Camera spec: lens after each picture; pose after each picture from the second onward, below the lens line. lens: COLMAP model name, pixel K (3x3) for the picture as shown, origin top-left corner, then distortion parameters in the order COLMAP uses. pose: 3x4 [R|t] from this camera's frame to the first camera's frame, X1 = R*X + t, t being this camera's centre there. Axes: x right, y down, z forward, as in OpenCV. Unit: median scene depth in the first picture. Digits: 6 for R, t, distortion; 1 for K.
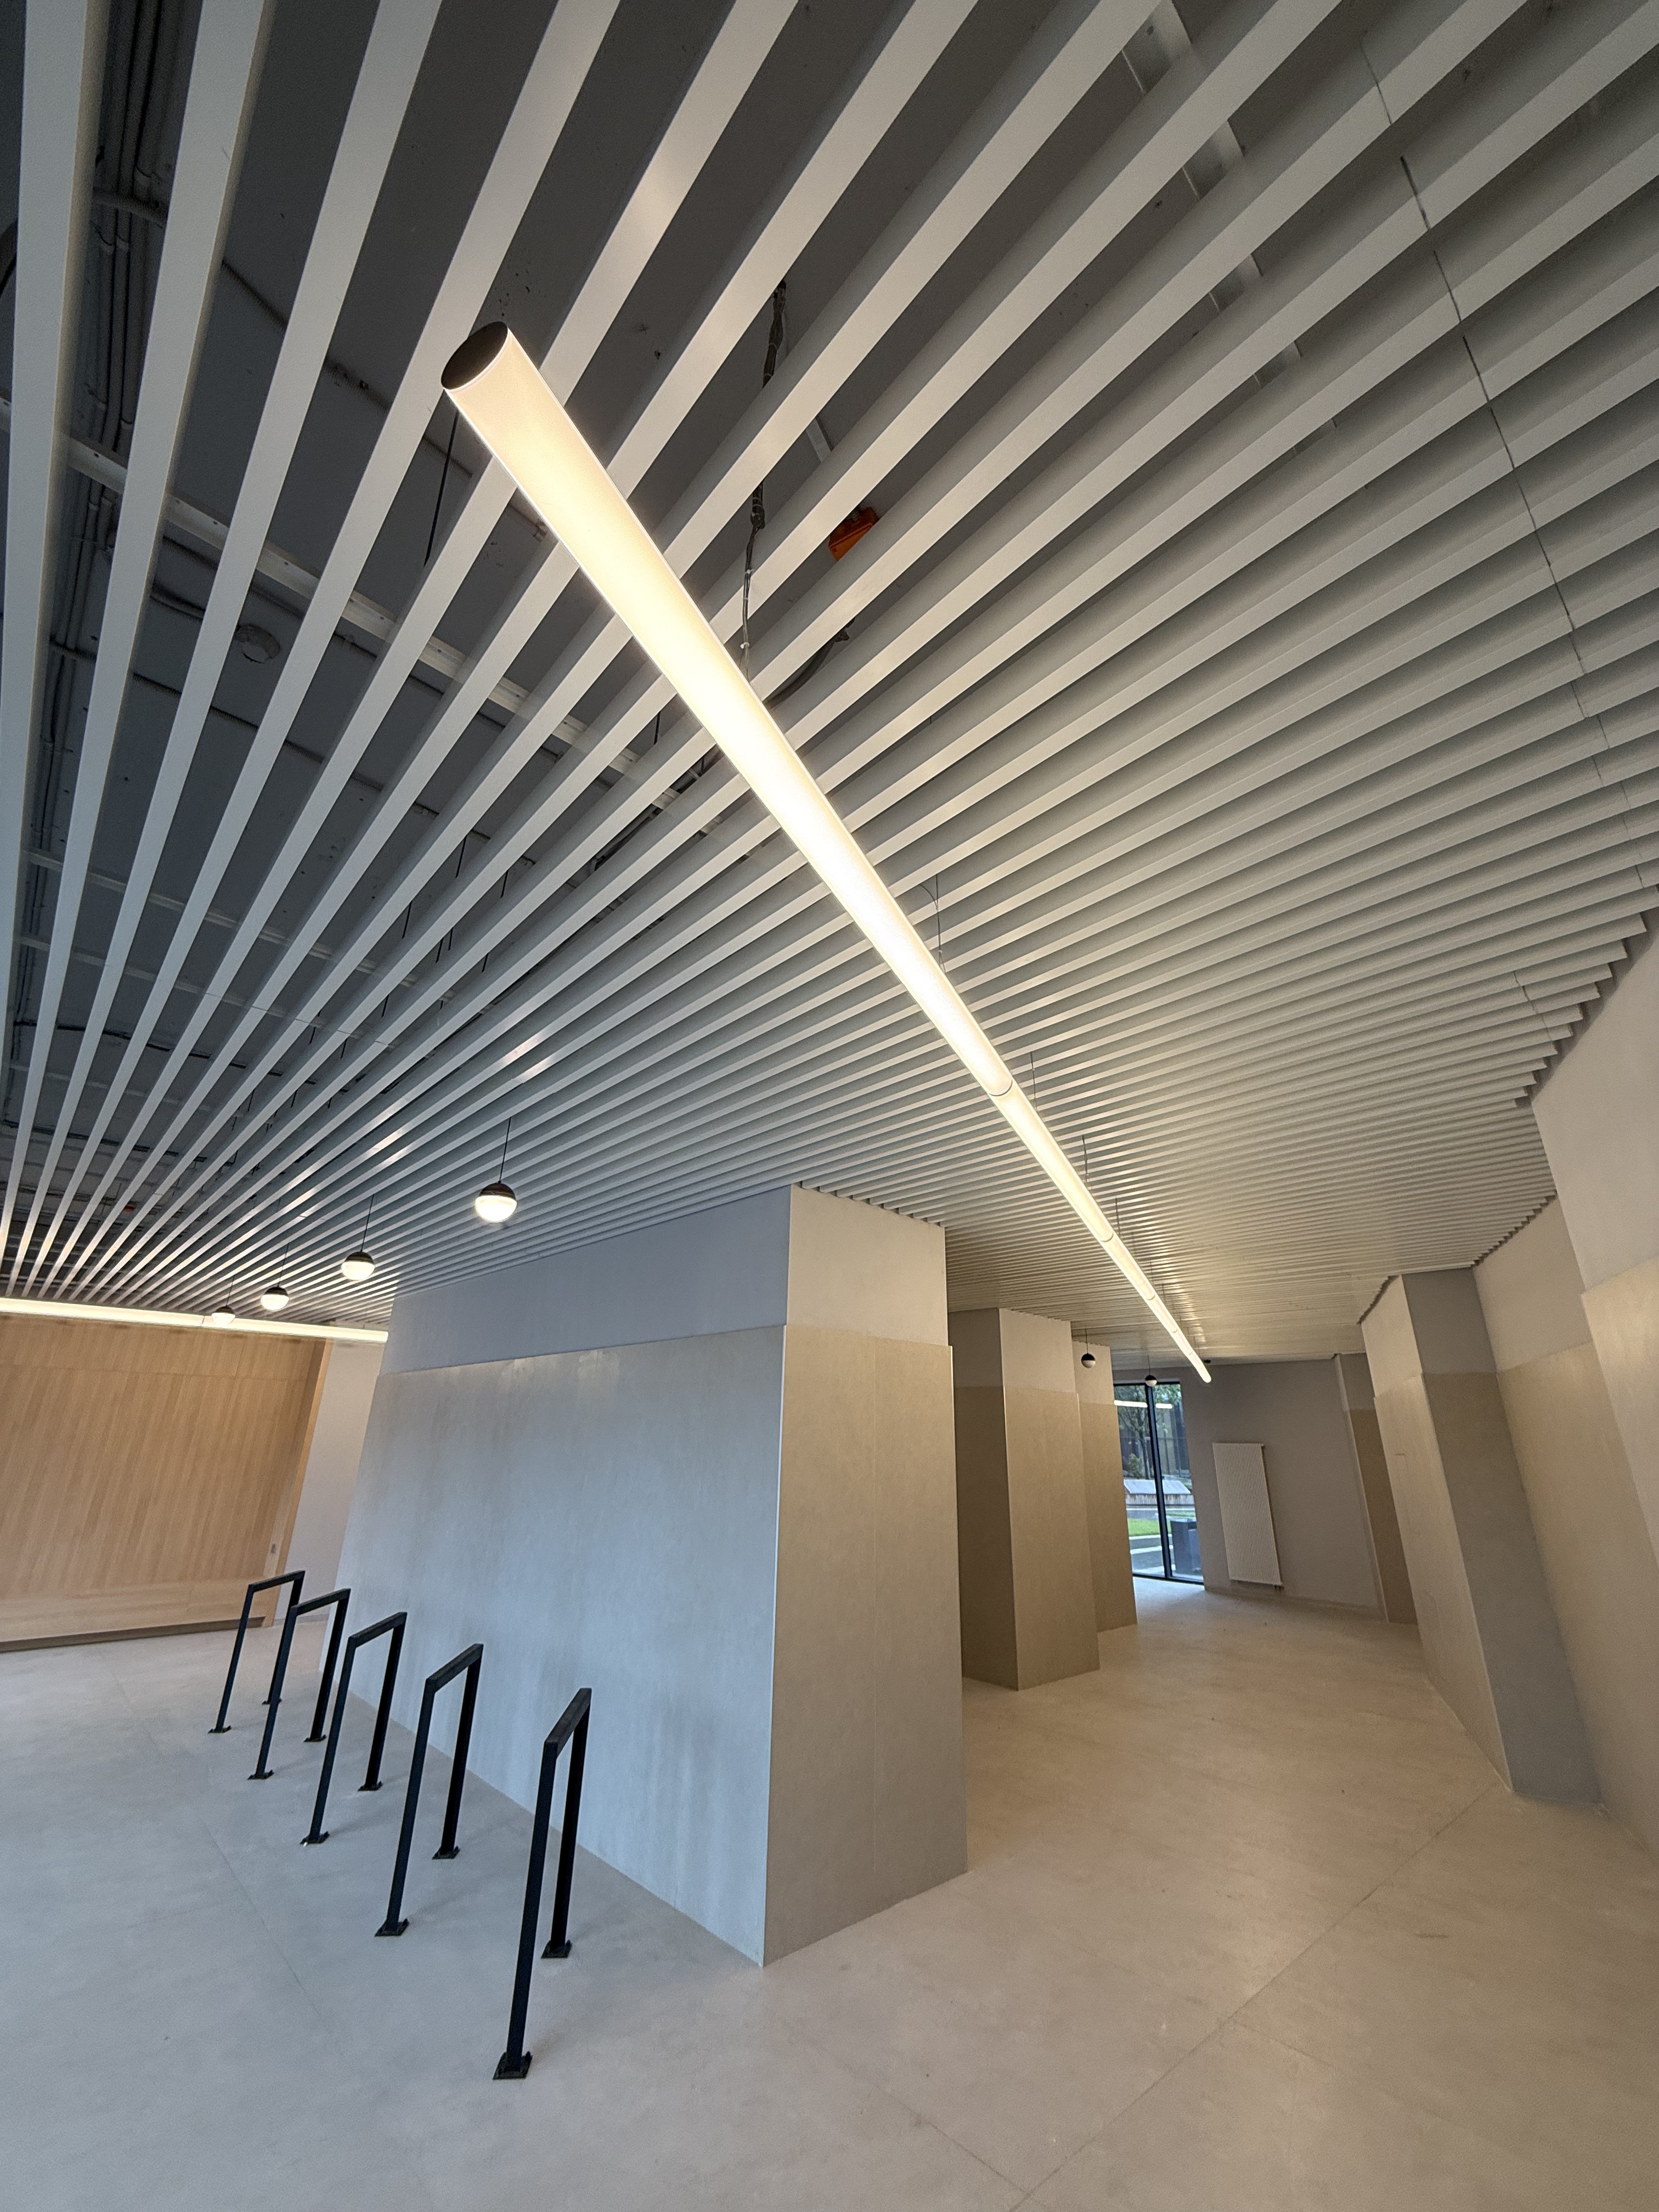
lens RADIAL K [[879.3, 0, 828.7], [0, 879.3, 1098.2], [0, 0, 1]] dist [-0.002633, 0.000039]
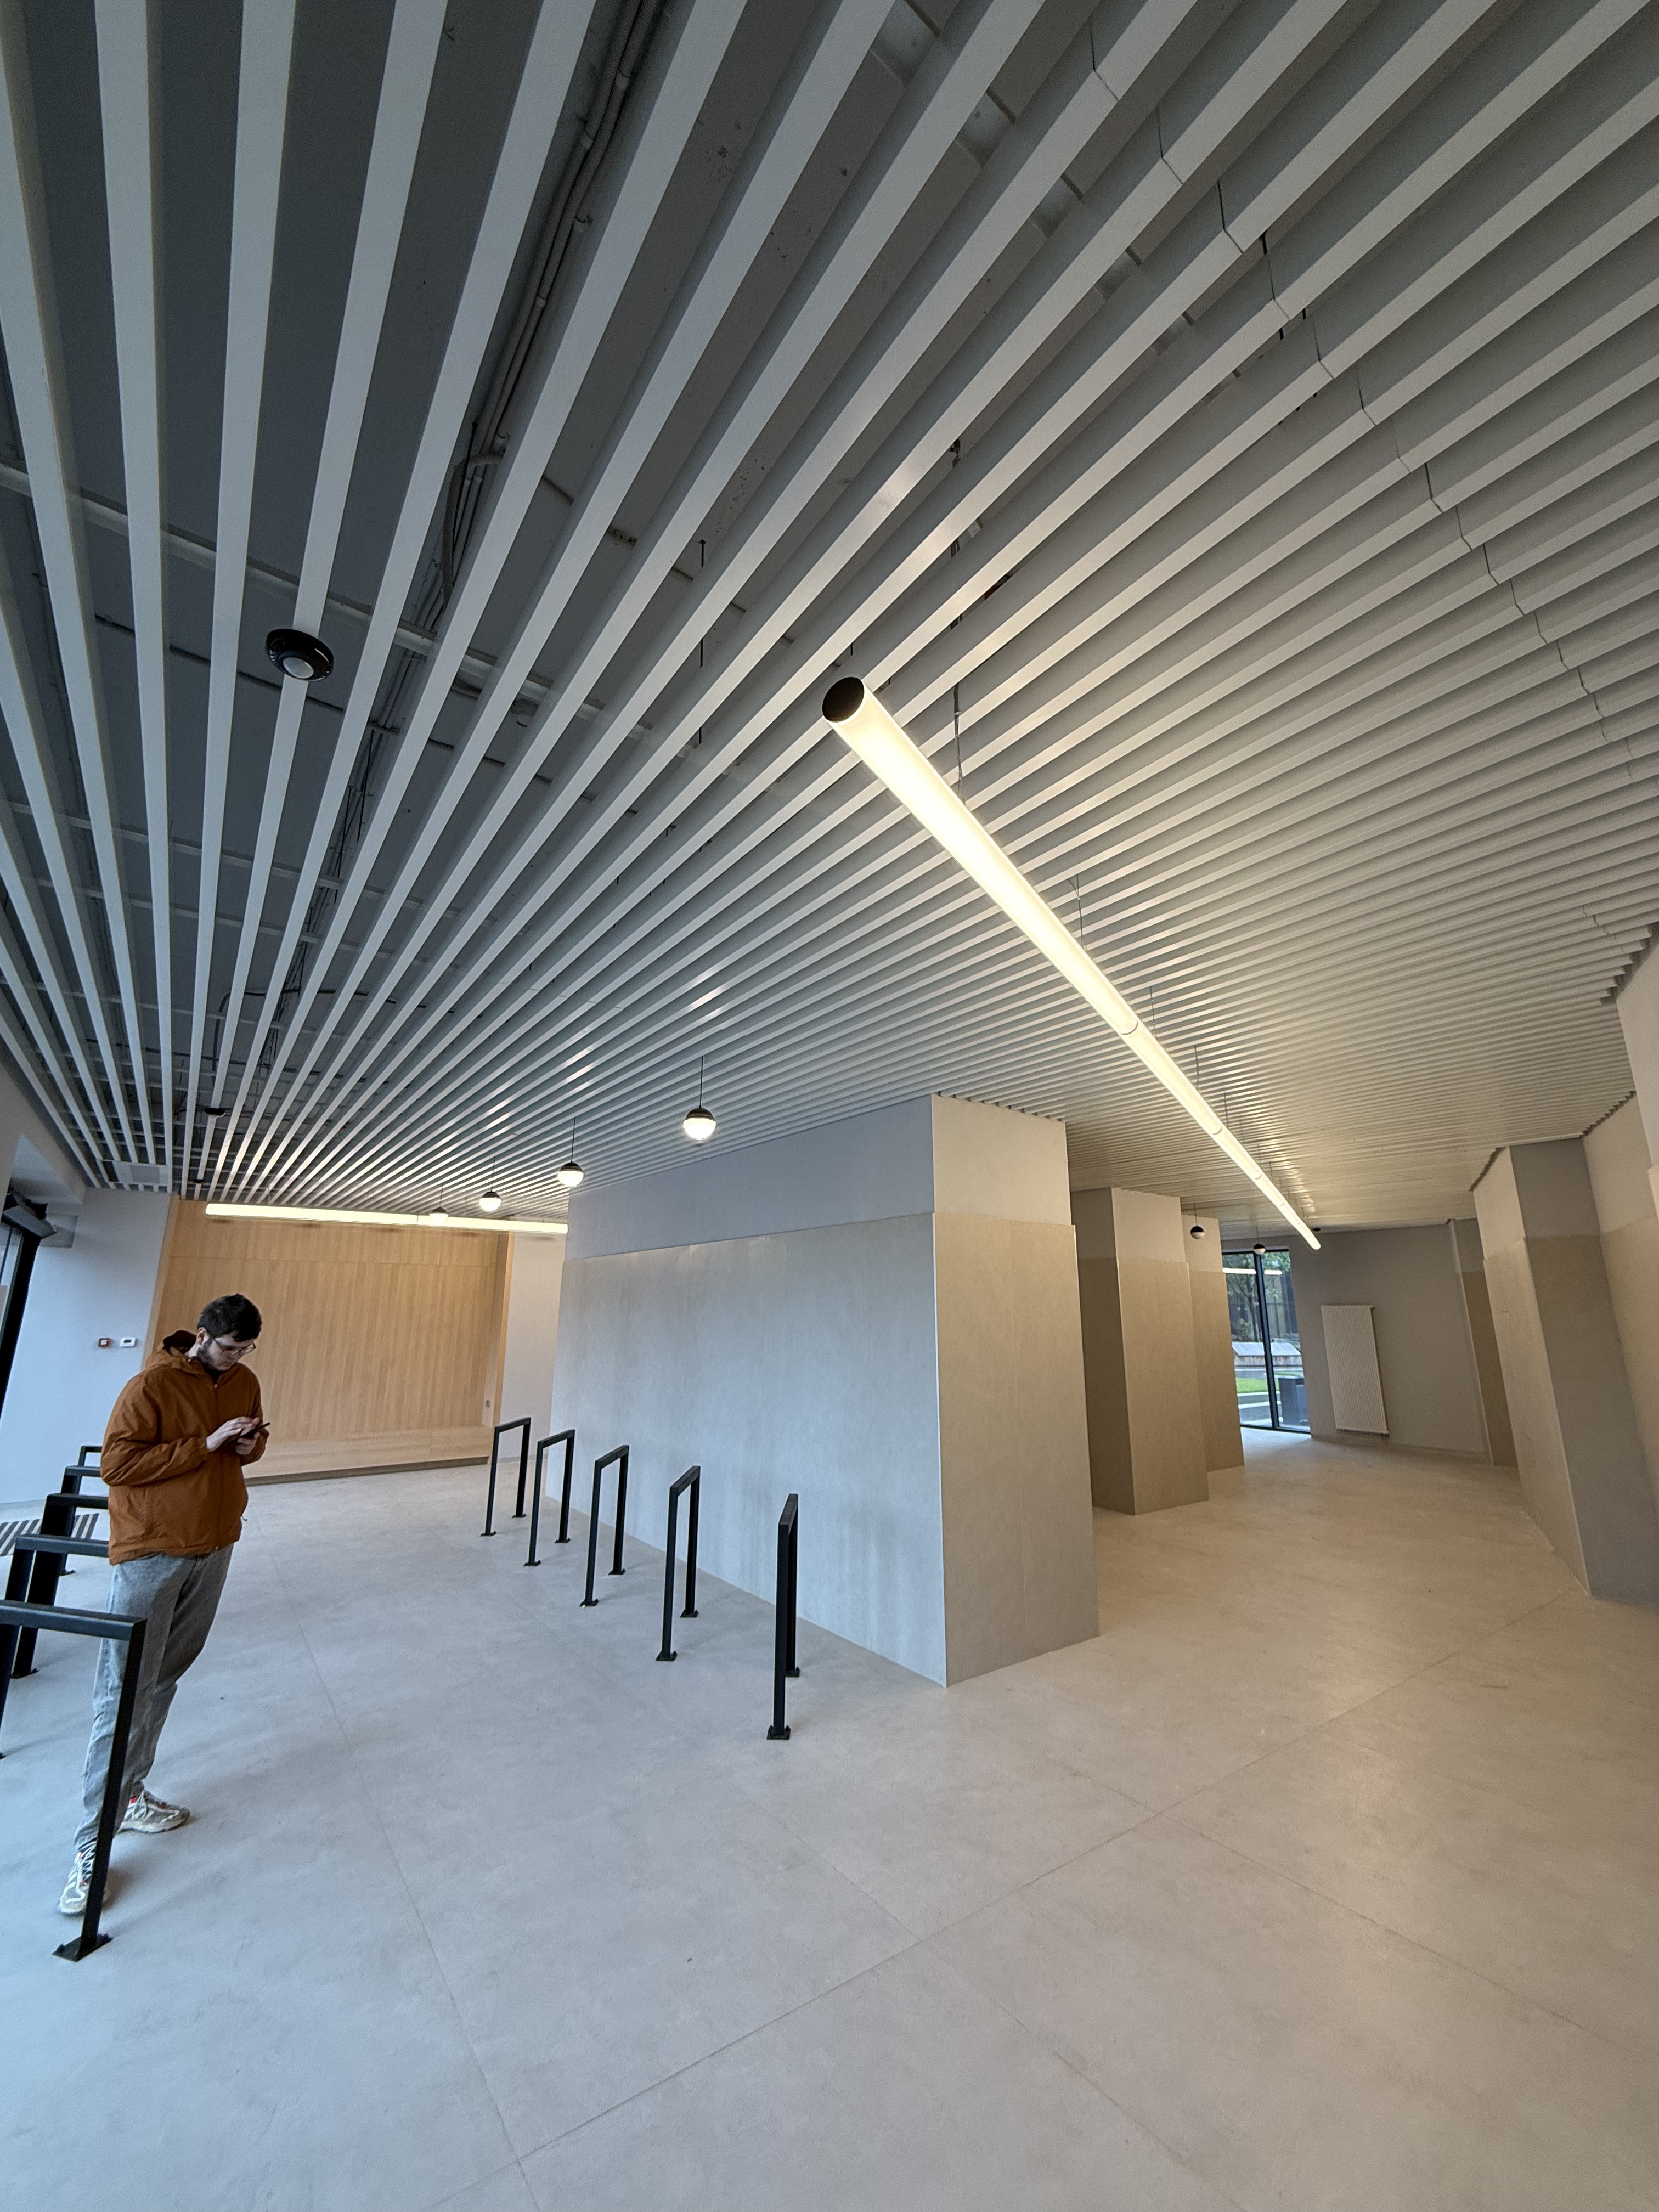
lens RADIAL K [[879.3, 0, 826.0], [0, 879.3, 1098.9], [0, 0, 1]] dist [-0.002633, 0.000039]
pose [[0.992766, -0.043110, -0.112062, -0.040931], [0.057580, 0.989935, 0.129277, -0.041876], [0.105361, -0.134794, 0.985256, -0.123011]]
